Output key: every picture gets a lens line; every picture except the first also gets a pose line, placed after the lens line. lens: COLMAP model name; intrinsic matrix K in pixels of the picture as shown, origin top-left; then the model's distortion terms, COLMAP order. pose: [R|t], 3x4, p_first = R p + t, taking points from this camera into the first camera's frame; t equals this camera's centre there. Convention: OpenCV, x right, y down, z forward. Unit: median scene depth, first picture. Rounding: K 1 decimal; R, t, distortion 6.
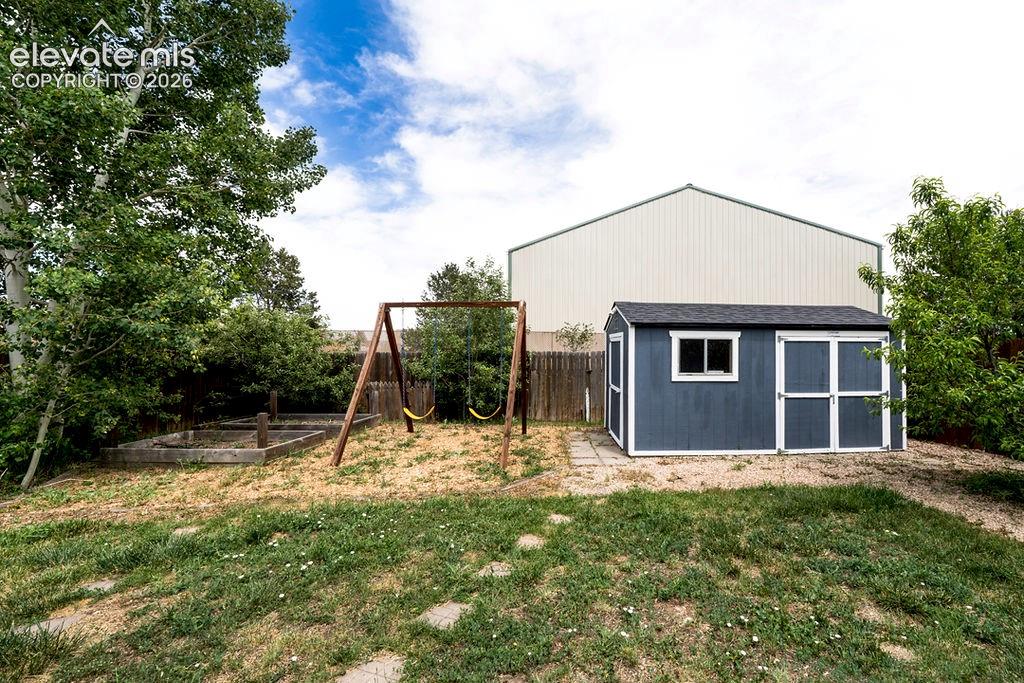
lens RADIAL K [[416.4, 0, 512.0], [0, 416.4, 354.9], [0, 0, 1]] dist [0.000309, 0.000053]
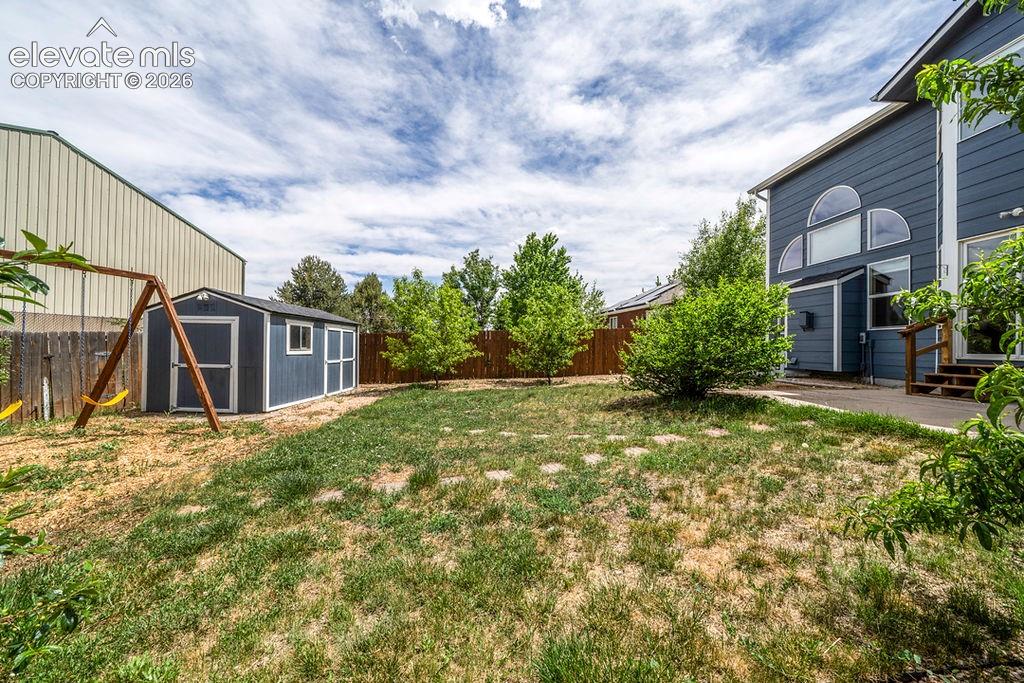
lens RADIAL K [[382.6, 0, 512.0], [0, 382.6, 341.5], [0, 0, 1]] dist [-0.000007, -0.000007]
pose [[0.075745, 0.011003, 0.997067, -0.842223], [-0.002543, 0.999938, -0.010842, 0.029505], [-0.997124, -0.001714, 0.075768, 0.129142]]
